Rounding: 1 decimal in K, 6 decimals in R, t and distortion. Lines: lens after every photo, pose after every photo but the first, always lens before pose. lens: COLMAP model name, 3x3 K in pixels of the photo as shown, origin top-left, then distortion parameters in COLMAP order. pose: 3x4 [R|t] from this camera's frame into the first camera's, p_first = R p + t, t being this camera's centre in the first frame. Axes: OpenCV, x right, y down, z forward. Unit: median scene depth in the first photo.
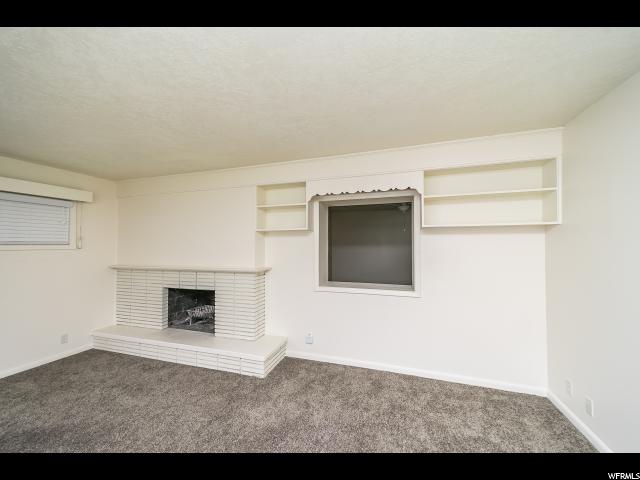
lens RADIAL K [[243.6, 0, 320.0], [0, 243.6, 240.0], [0, 0, 1]] dist [0.041039, -0.013702]
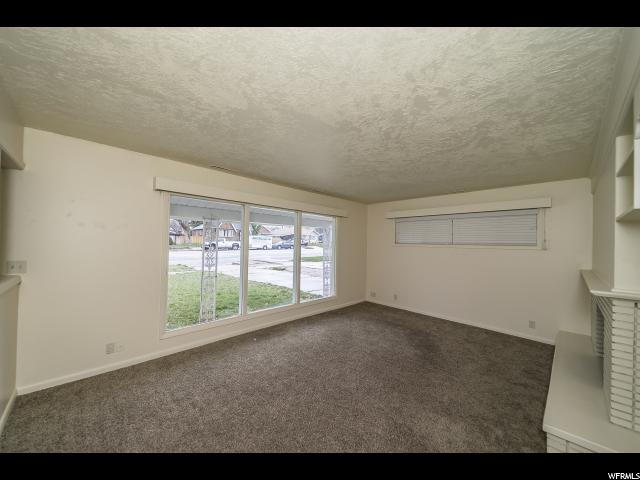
lens RADIAL K [[239.4, 0, 320.0], [0, 239.4, 240.0], [0, 0, 1]] dist [0.029610, -0.000106]
pose [[-0.475598, -0.020922, -0.879414, 0.527943], [-0.002075, 0.999741, -0.022663, 0.020557], [0.879660, -0.008954, -0.475518, 0.705610]]
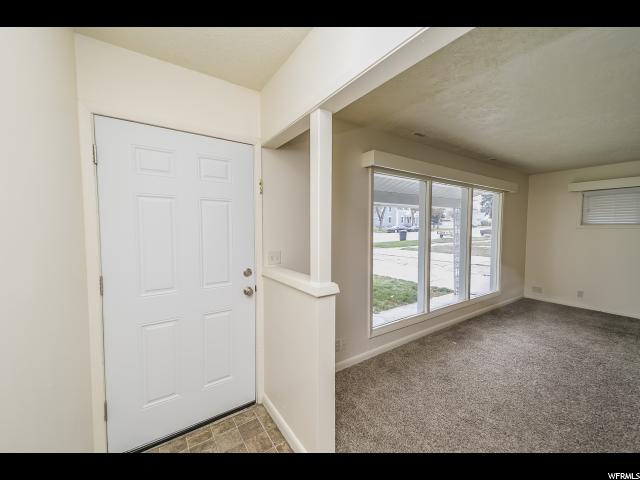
lens RADIAL K [[257.5, 0, 311.4], [0, 257.5, 241.1], [0, 0, 1]] dist [0.003149, 0.000108]
pose [[-0.627470, 0.043373, -0.777431, 0.783714], [0.016708, 0.998967, 0.042247, 0.011559], [0.778461, 0.013520, -0.627547, 0.083034]]
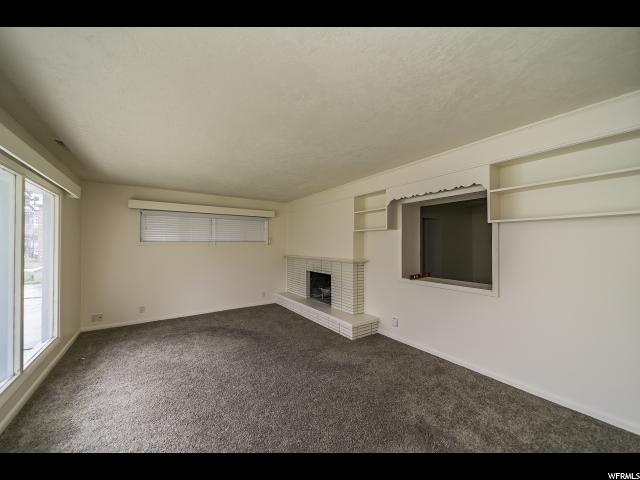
lens RADIAL K [[243.6, 0, 320.0], [0, 243.6, 240.0], [0, 0, 1]] dist [0.041039, -0.013702]
pose [[0.791410, -0.006925, -0.611246, 0.402104], [0.009984, 0.999949, 0.001598, 0.005522], [0.611204, -0.007367, 0.791439, -0.149508]]
